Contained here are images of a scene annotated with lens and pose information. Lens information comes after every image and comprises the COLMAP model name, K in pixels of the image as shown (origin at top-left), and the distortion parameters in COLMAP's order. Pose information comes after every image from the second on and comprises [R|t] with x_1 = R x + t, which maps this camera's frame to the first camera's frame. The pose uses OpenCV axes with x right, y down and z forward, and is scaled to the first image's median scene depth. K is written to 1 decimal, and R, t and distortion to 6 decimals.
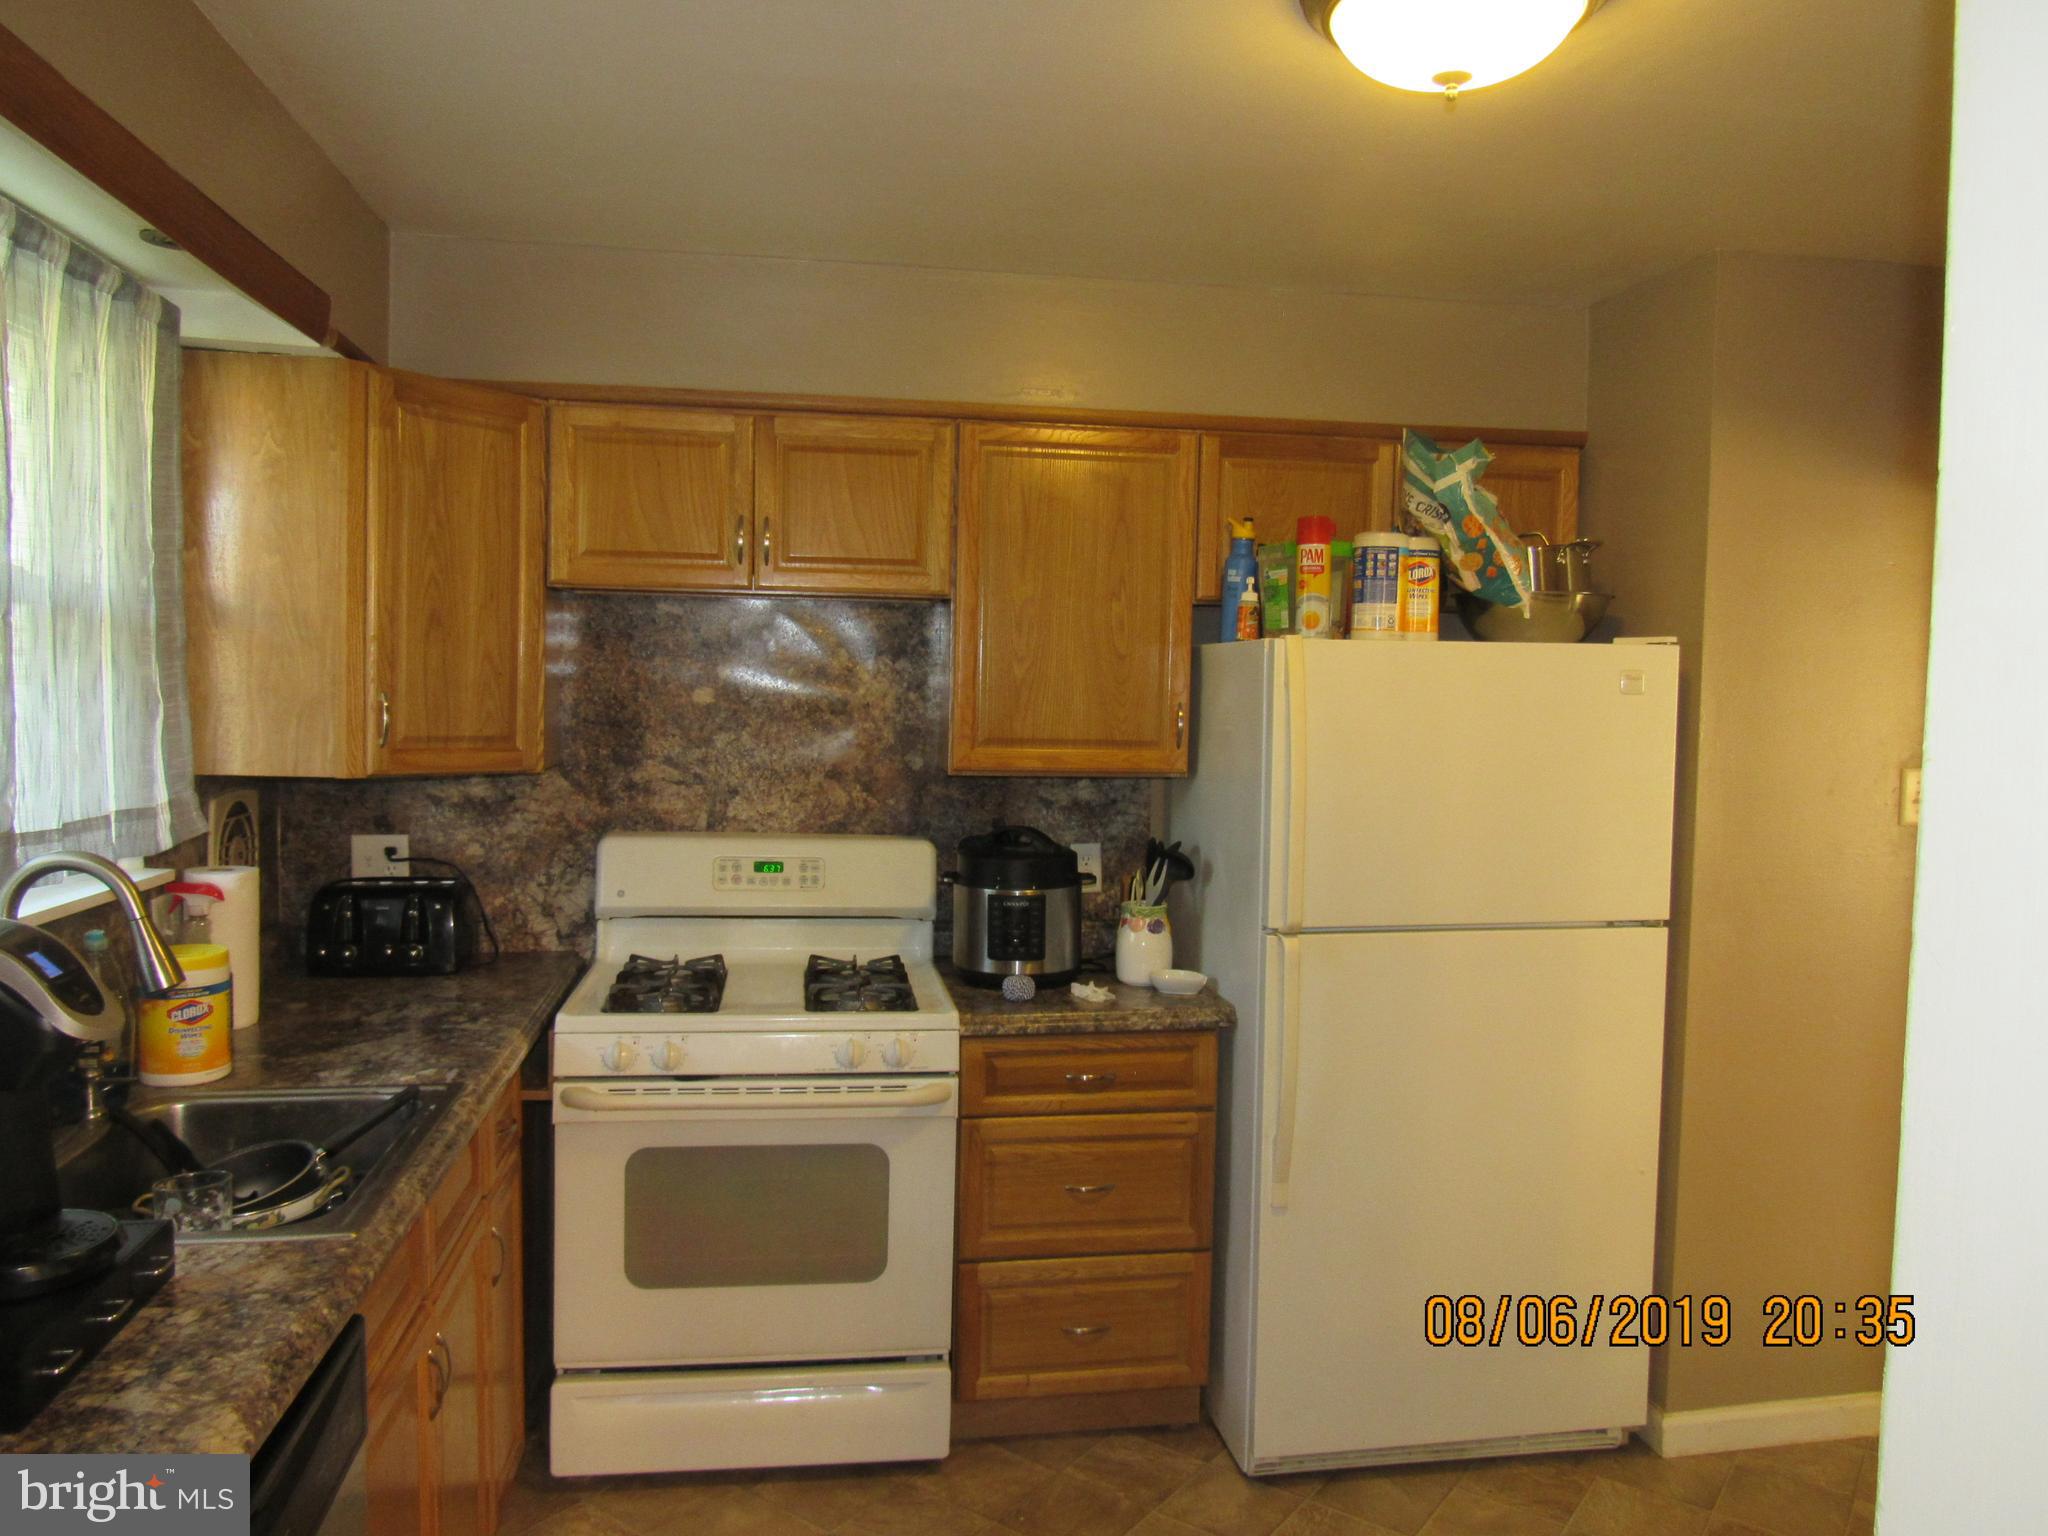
lens RADIAL K [[1464.5, 0, 1024.0], [0, 1464.5, 768.0], [0, 0, 1]] dist [-0.021668, 0.000297]
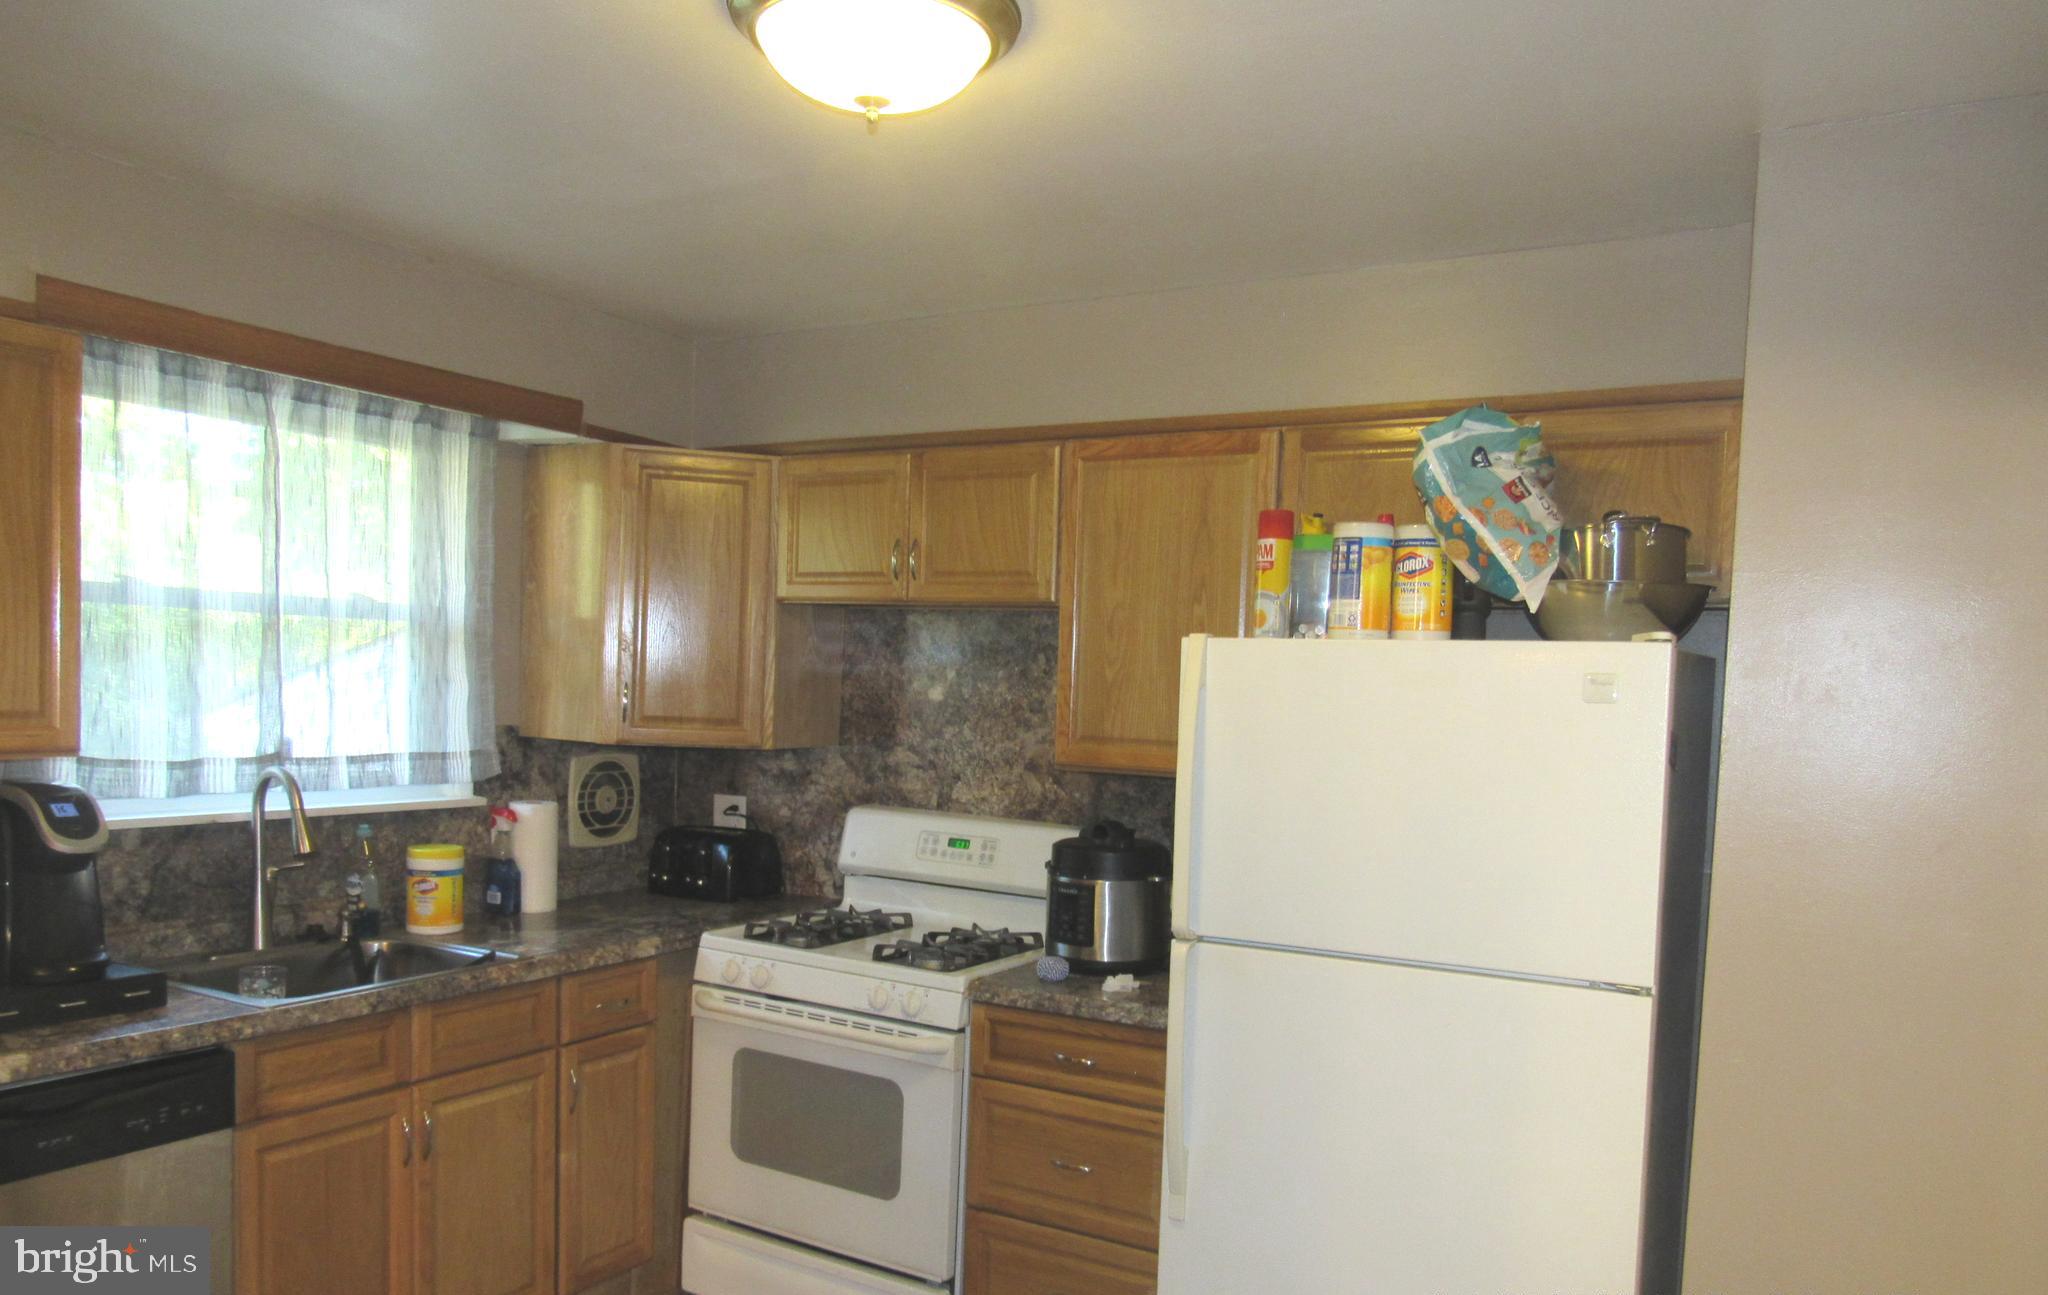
lens RADIAL K [[1490.0, 0, 1024.6], [0, 1490.0, 772.0], [0, 0, 1]] dist [-0.006854, -0.002012]
pose [[0.768670, 0.048239, -0.637824, 0.616952], [-0.056970, 0.998352, 0.006849, 0.000913], [0.637103, 0.031072, 0.770152, 0.135954]]
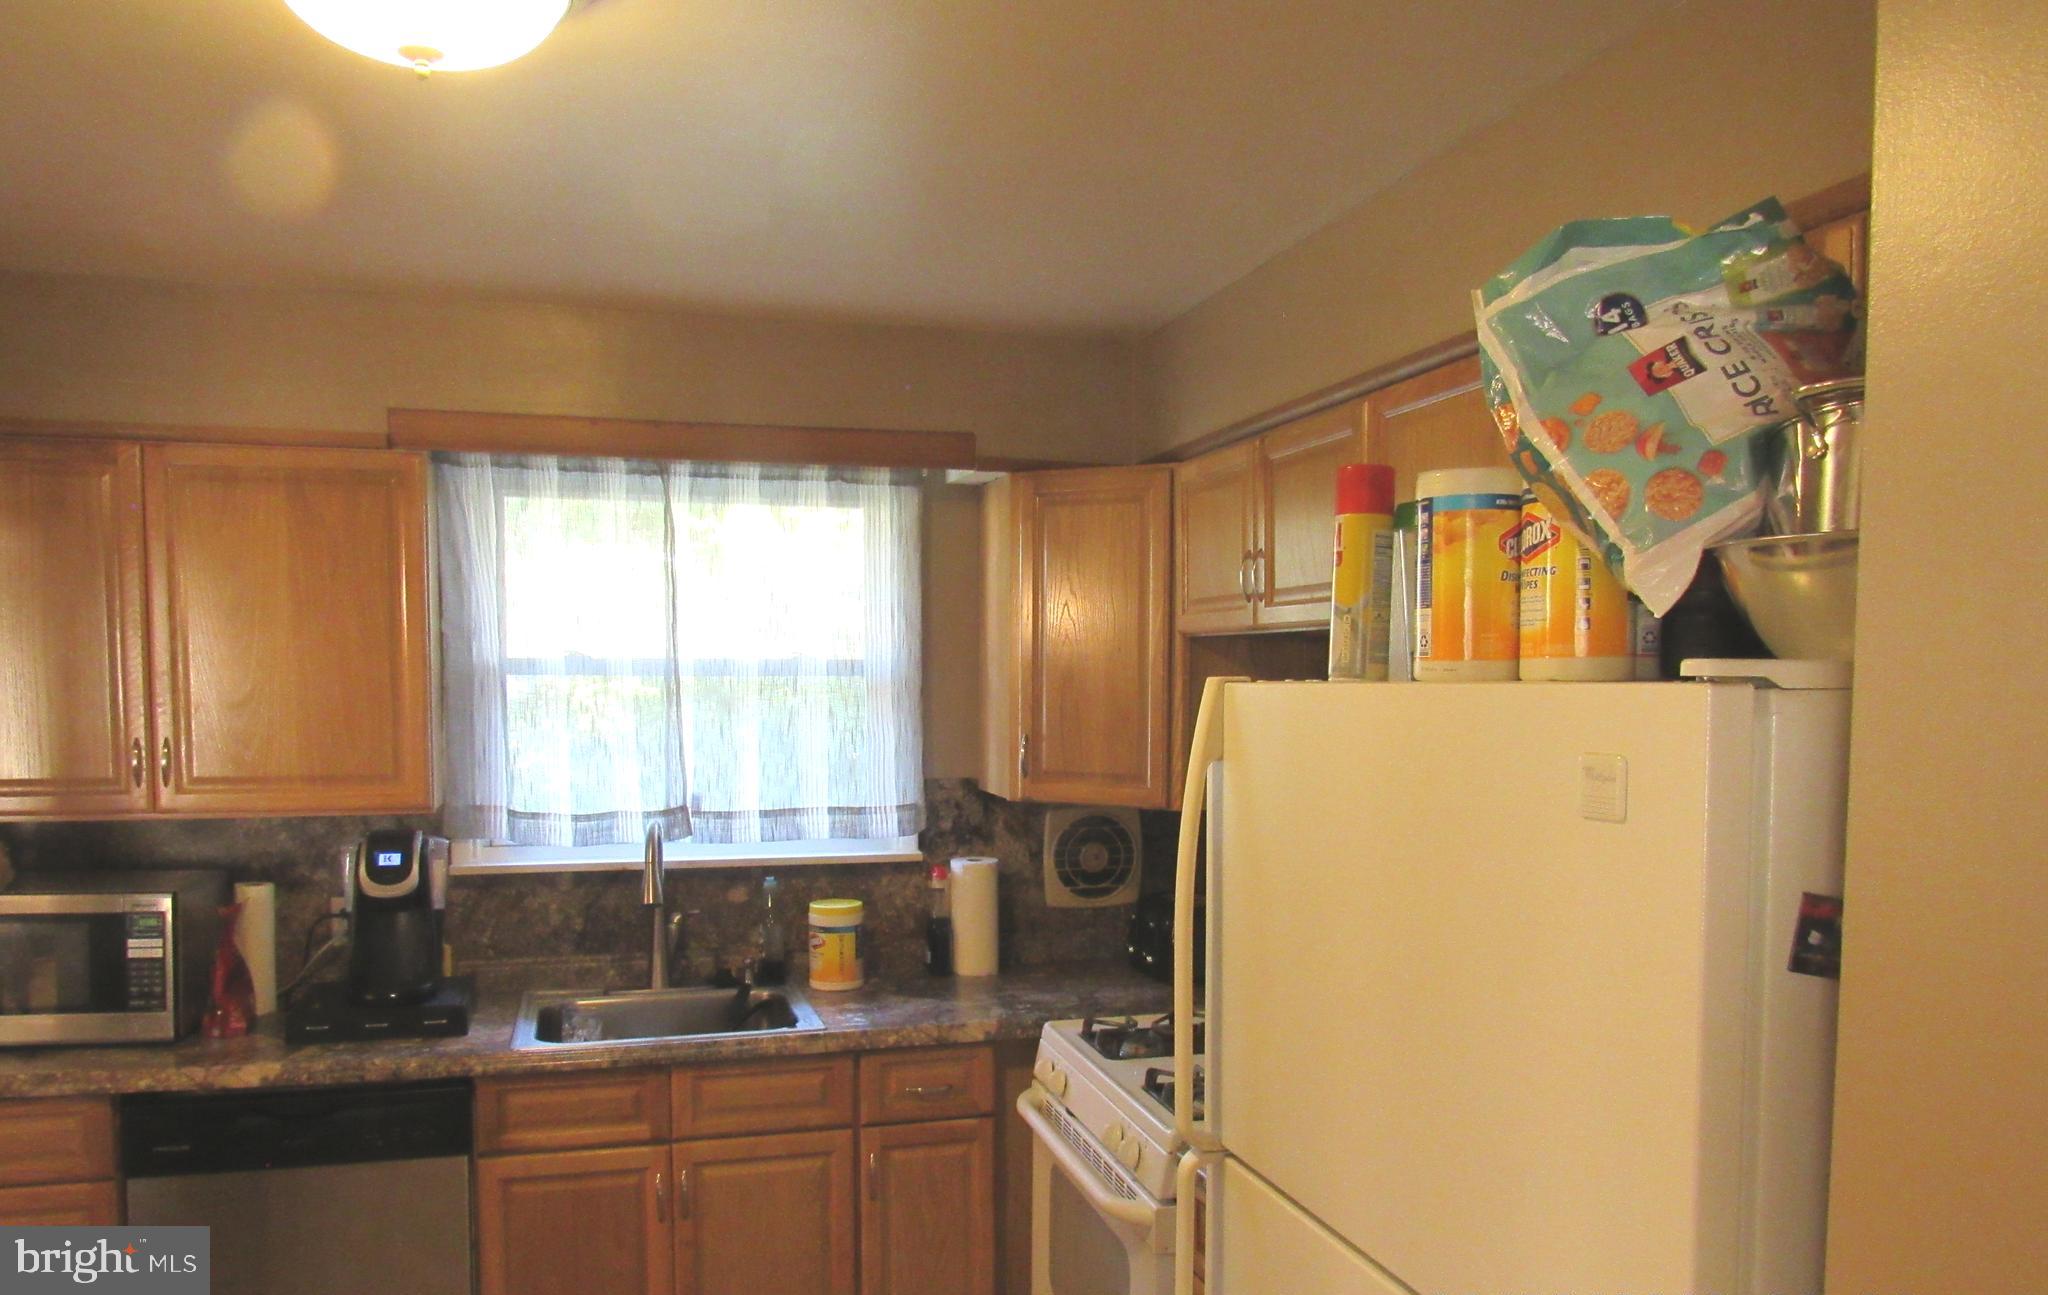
lens RADIAL K [[1490.0, 0, 1024.6], [0, 1490.0, 772.0], [0, 0, 1]] dist [-0.006854, -0.002012]
pose [[0.095558, 0.049185, -0.994208, 0.685030], [-0.054617, 0.997533, 0.044100, -0.062590], [0.993924, 0.050086, 0.098009, 0.725459]]
